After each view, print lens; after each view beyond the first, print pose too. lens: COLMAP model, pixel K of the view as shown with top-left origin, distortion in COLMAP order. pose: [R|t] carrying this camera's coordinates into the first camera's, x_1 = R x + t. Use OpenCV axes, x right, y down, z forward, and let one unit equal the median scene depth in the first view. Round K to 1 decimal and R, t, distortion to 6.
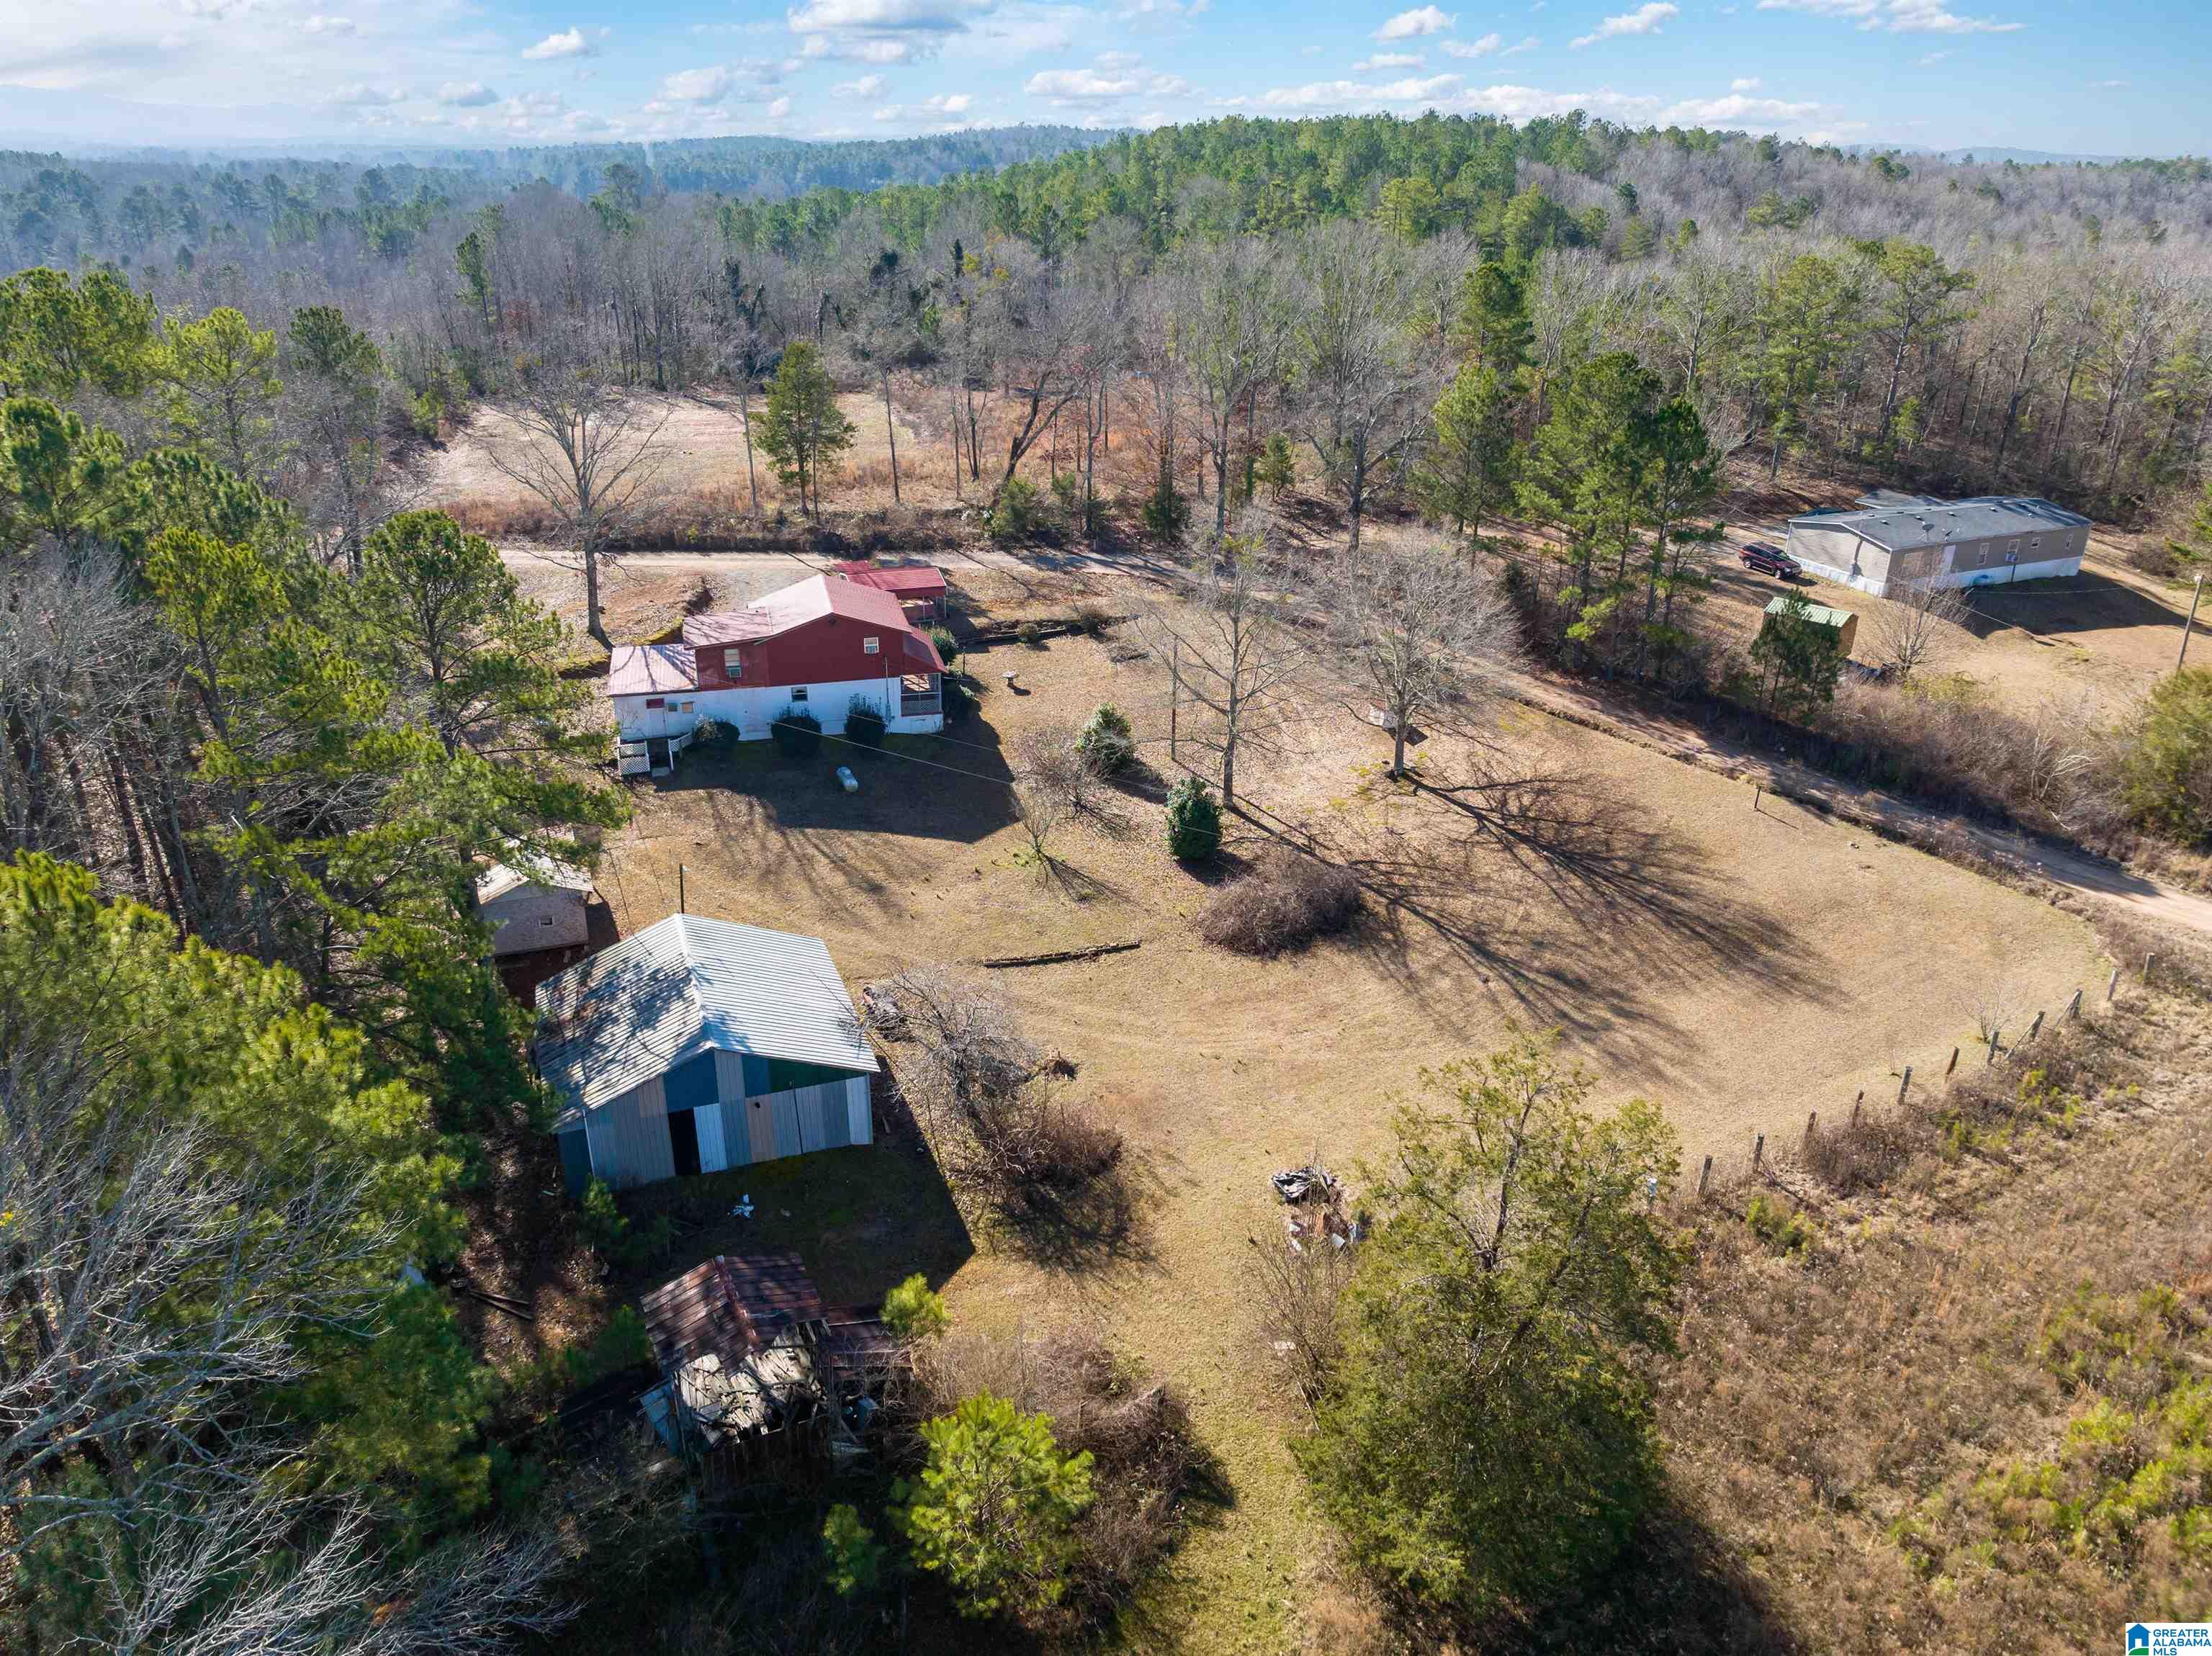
lens RADIAL K [[1562.2, 0, 1108.2], [0, 1562.2, 830.6], [0, 0, 1]] dist [-0.047091, 0.018453]
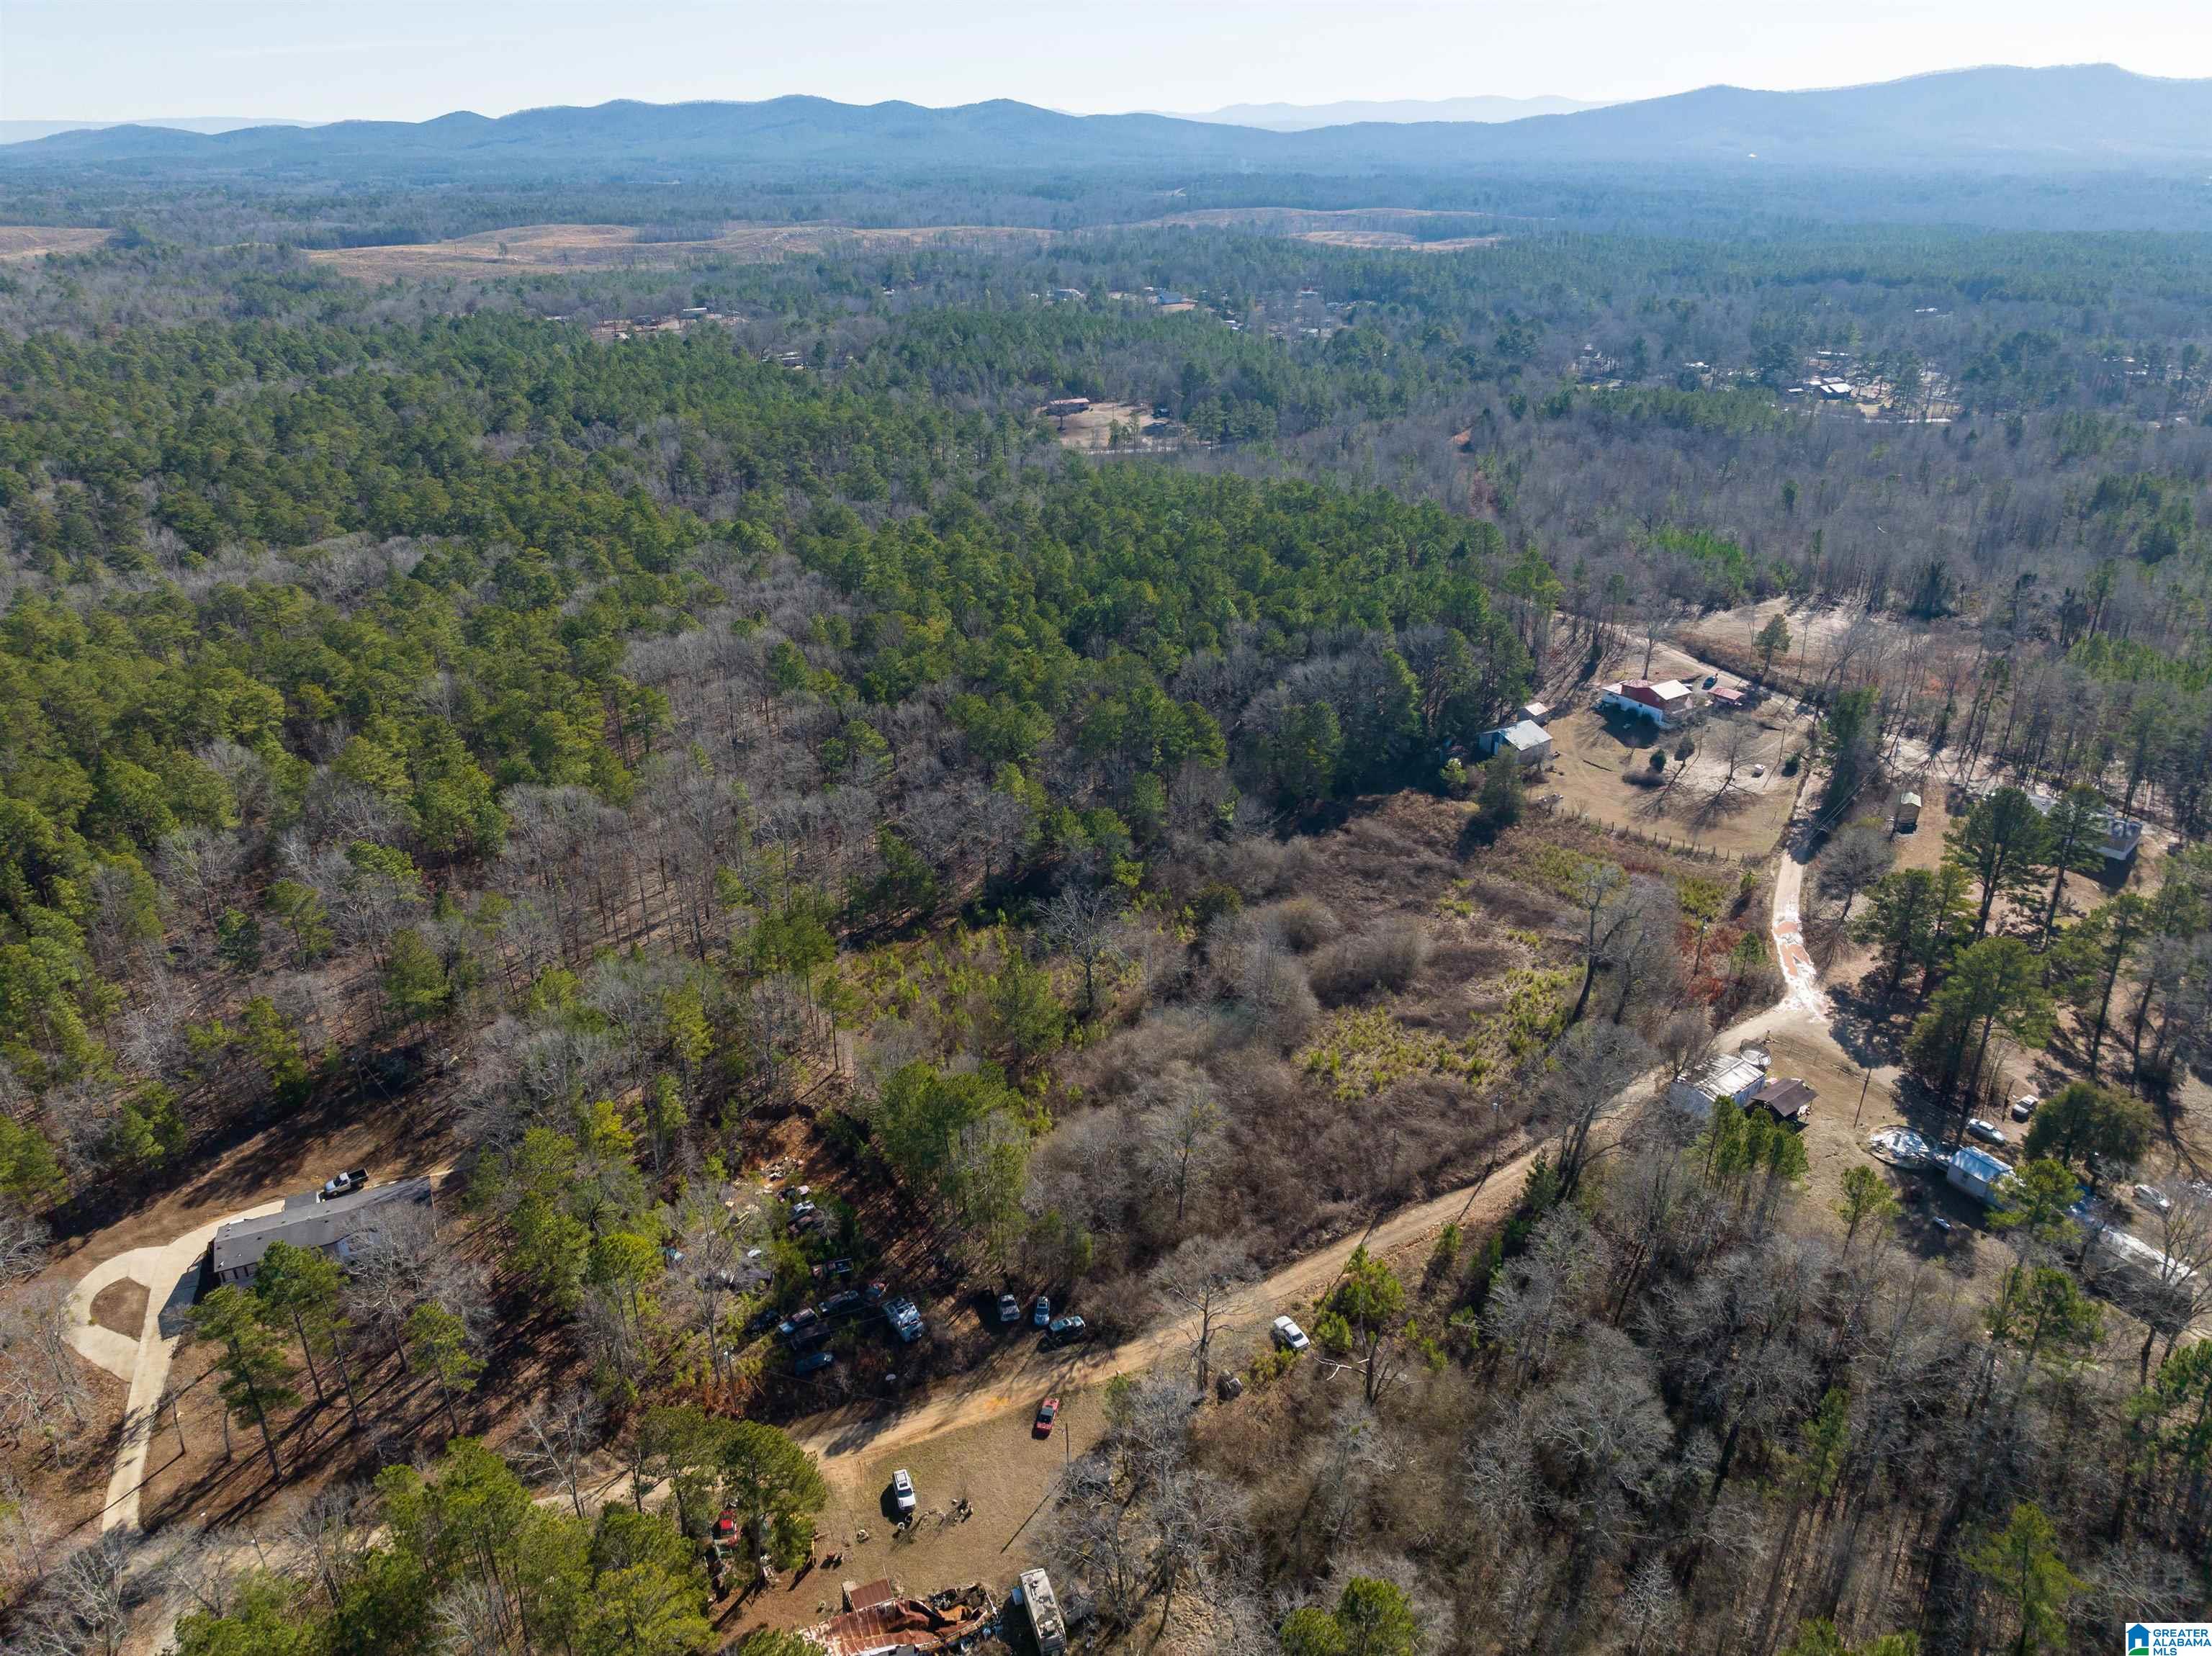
lens RADIAL K [[1562.2, 0, 1091.4], [0, 1562.2, 807.5], [0, 0, 1]] dist [-0.047091, 0.018453]
pose [[0.320134, 0.374347, -0.870275, 2.824124], [-0.375685, 0.893467, 0.246126, -0.299577], [0.869698, 0.248155, 0.426666, -1.758204]]
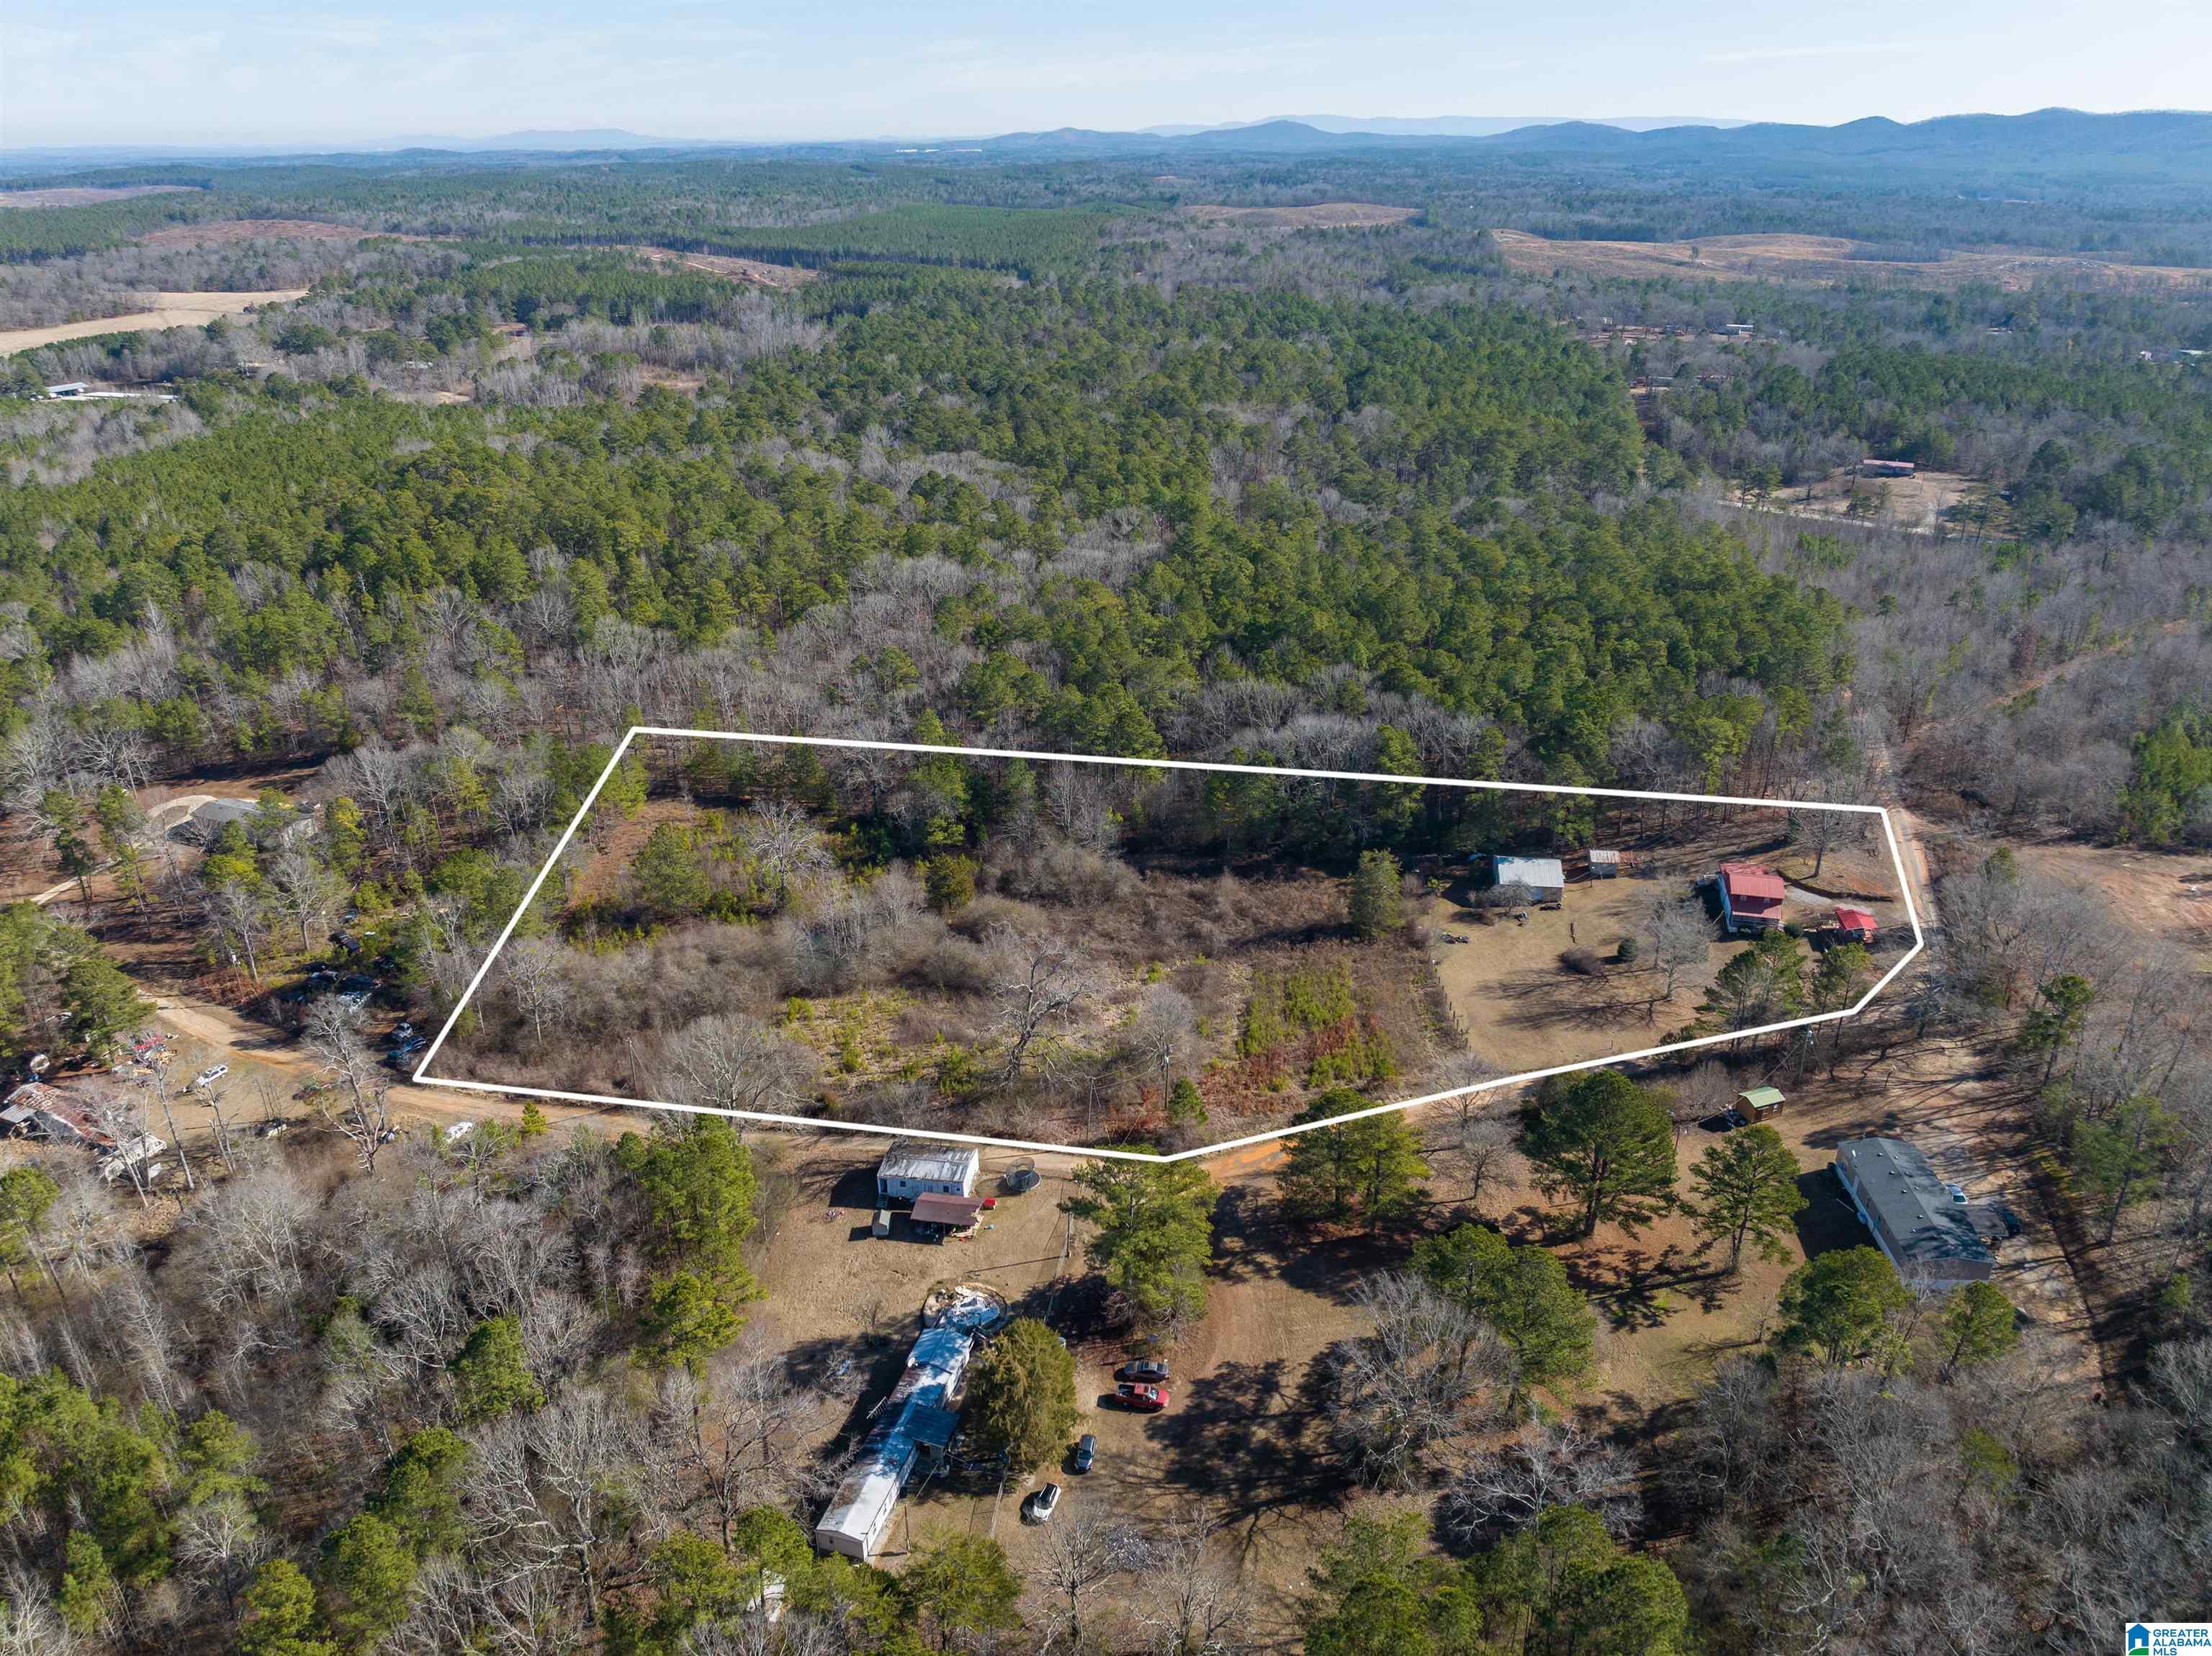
lens RADIAL K [[1562.2, 0, 1096.1], [0, 1562.2, 772.9], [0, 0, 1]] dist [-0.047091, 0.018453]
pose [[-0.474028, 0.330454, -0.816148, 2.743890], [-0.357048, 0.775138, 0.521227, -1.400419], [0.804869, 0.538480, -0.249450, 0.663444]]
